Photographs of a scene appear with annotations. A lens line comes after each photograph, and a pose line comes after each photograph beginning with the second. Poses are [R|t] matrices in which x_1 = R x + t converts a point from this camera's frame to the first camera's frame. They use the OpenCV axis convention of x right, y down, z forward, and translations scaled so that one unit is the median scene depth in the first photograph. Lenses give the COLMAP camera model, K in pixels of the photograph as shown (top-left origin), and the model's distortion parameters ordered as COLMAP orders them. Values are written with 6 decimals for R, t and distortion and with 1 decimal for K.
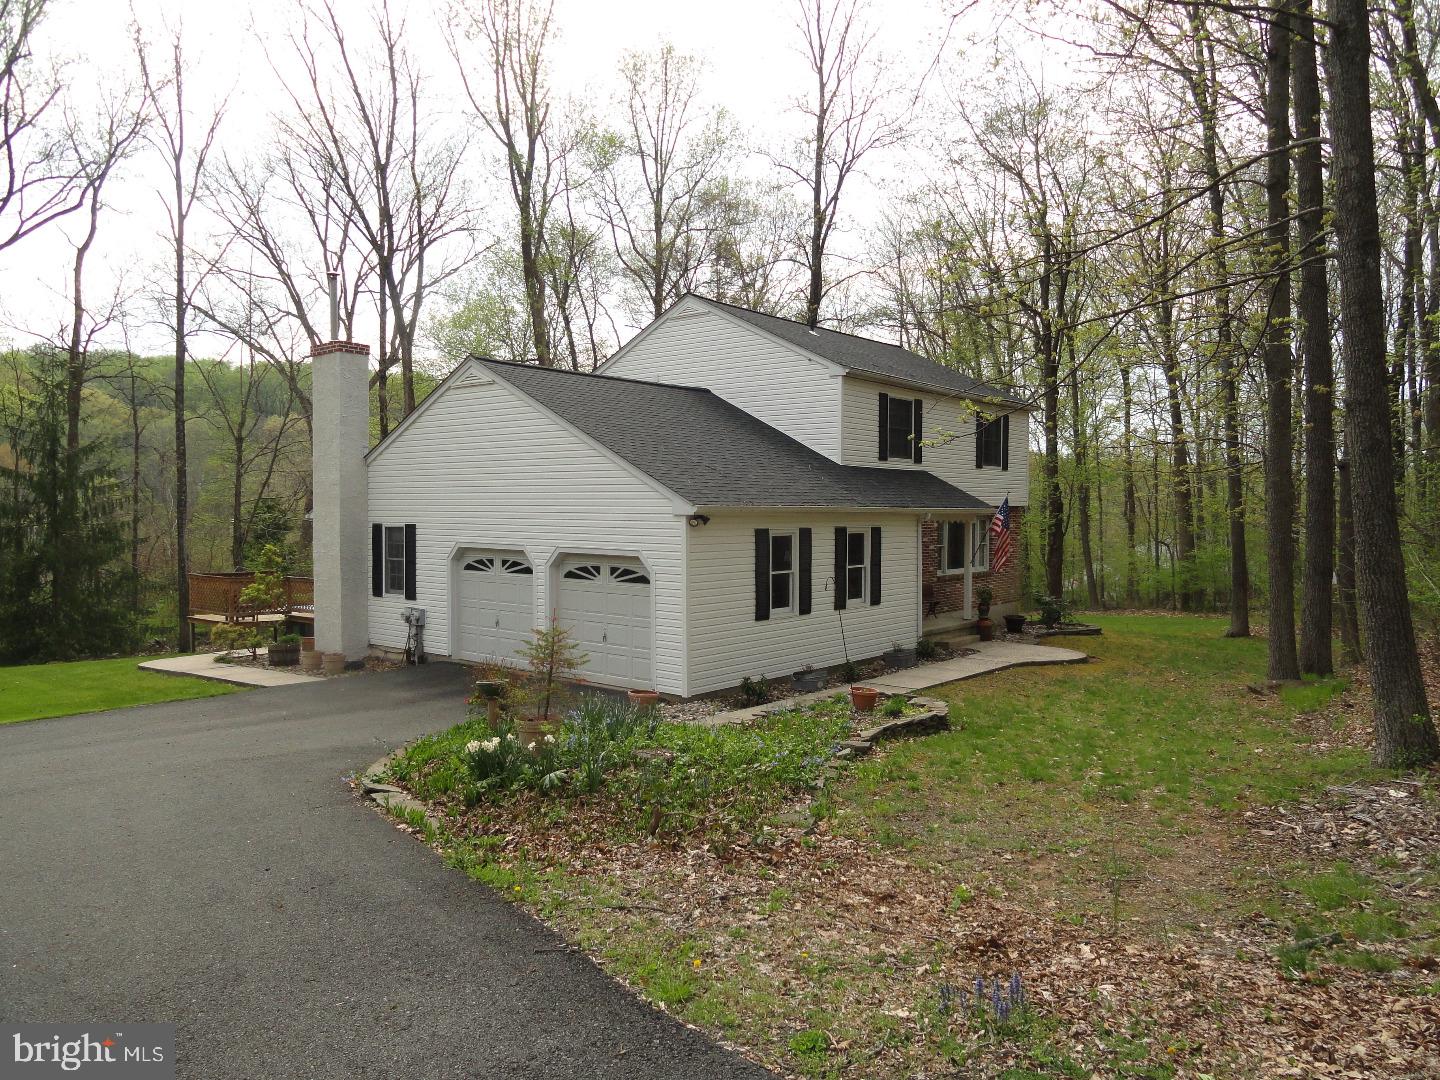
lens RADIAL K [[1007.6, 0, 734.6], [0, 1007.6, 543.8], [0, 0, 1]] dist [0.002463, 0.003543]
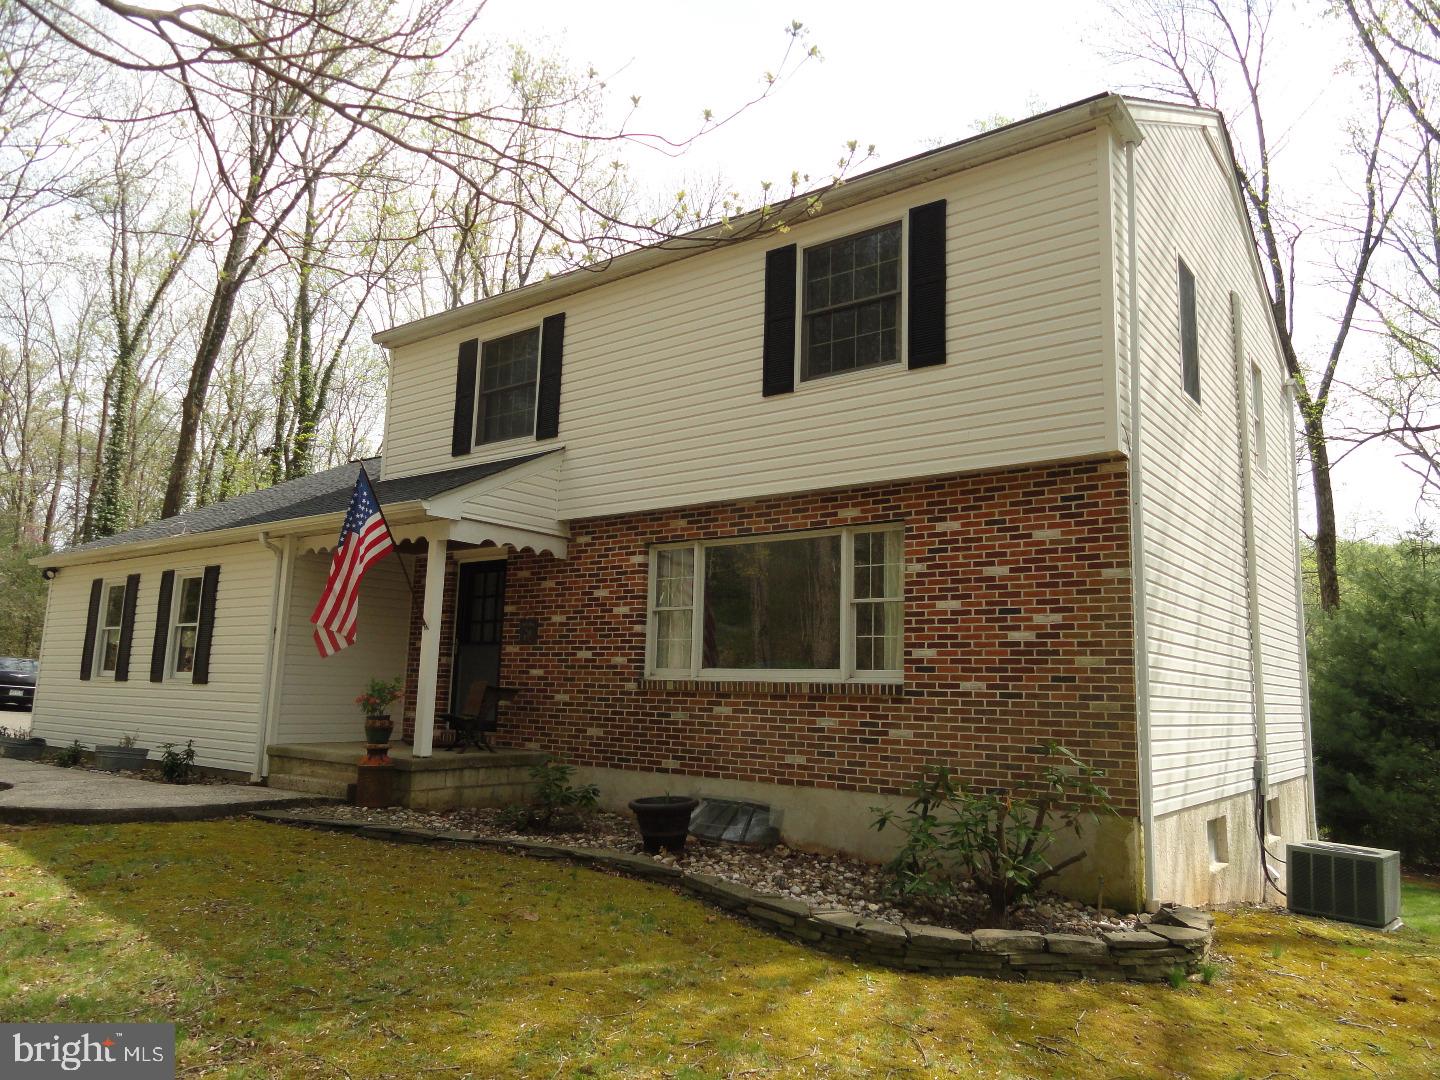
lens RADIAL K [[1007.6, 0, 722.3], [0, 1007.6, 534.5], [0, 0, 1]] dist [0.002463, 0.003543]
pose [[0.021367, -0.150398, -0.988395, 0.709226], [-0.053303, 0.987043, -0.151344, 0.039168], [0.998350, 0.055918, 0.013073, 1.155183]]
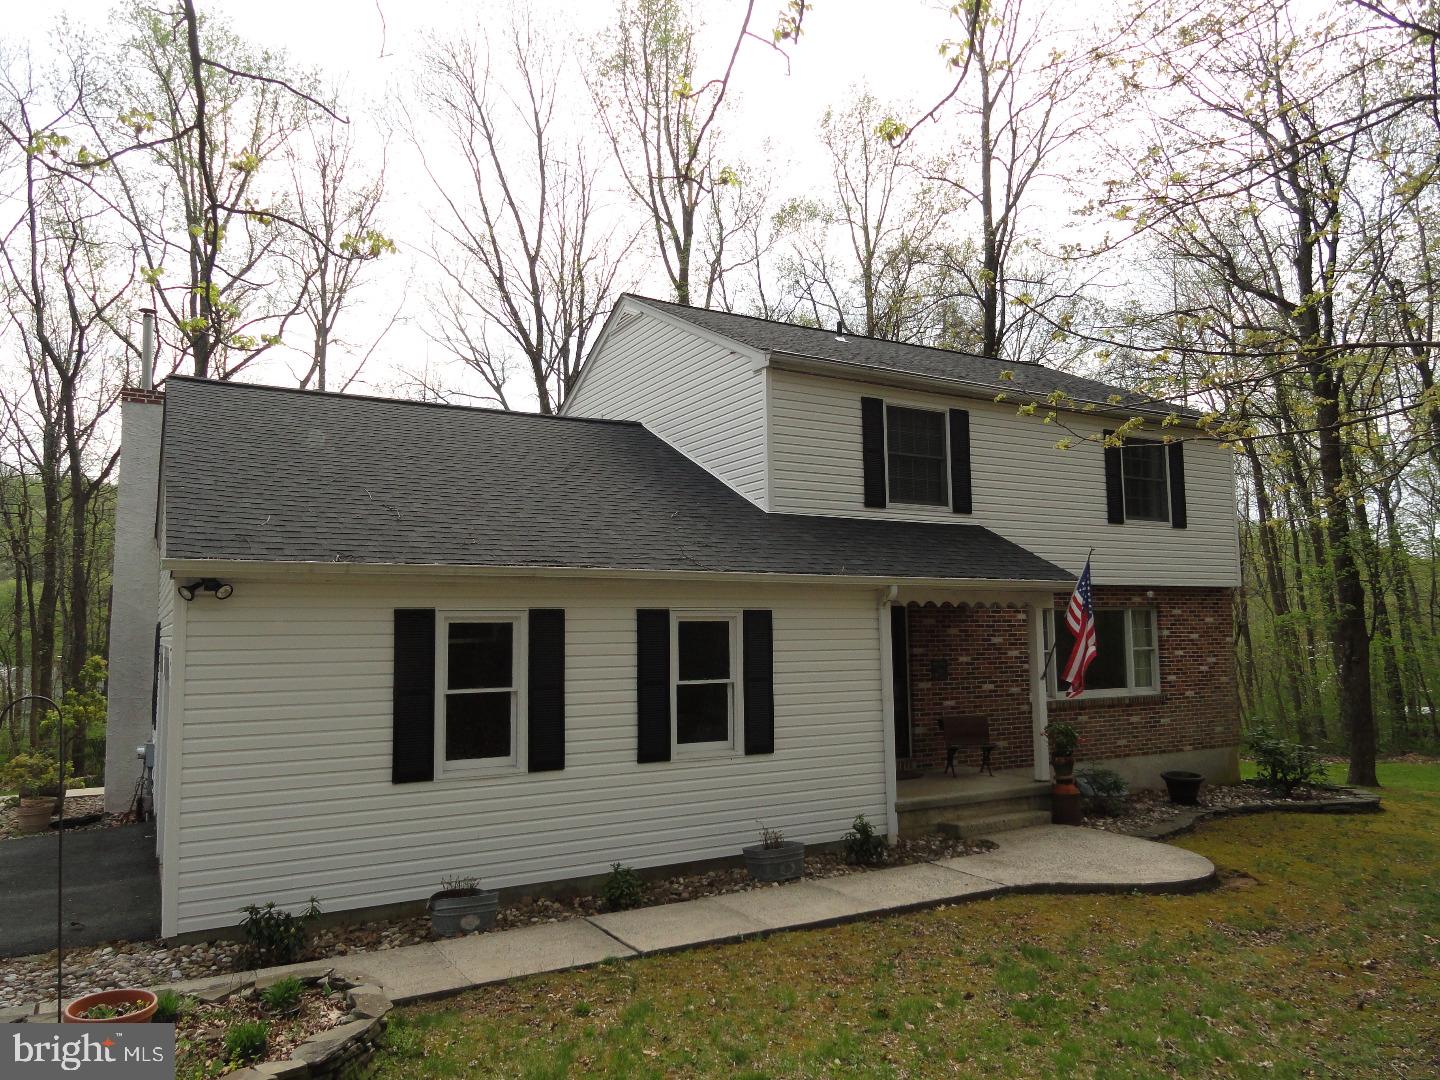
lens RADIAL K [[1007.6, 0, 708.4], [0, 1007.6, 542.9], [0, 0, 1]] dist [0.002463, 0.003543]
pose [[0.929595, -0.043332, -0.366026, 0.278252], [-0.000269, 0.992985, -0.118237, 0.010416], [0.368582, 0.110011, 0.923063, 0.410893]]
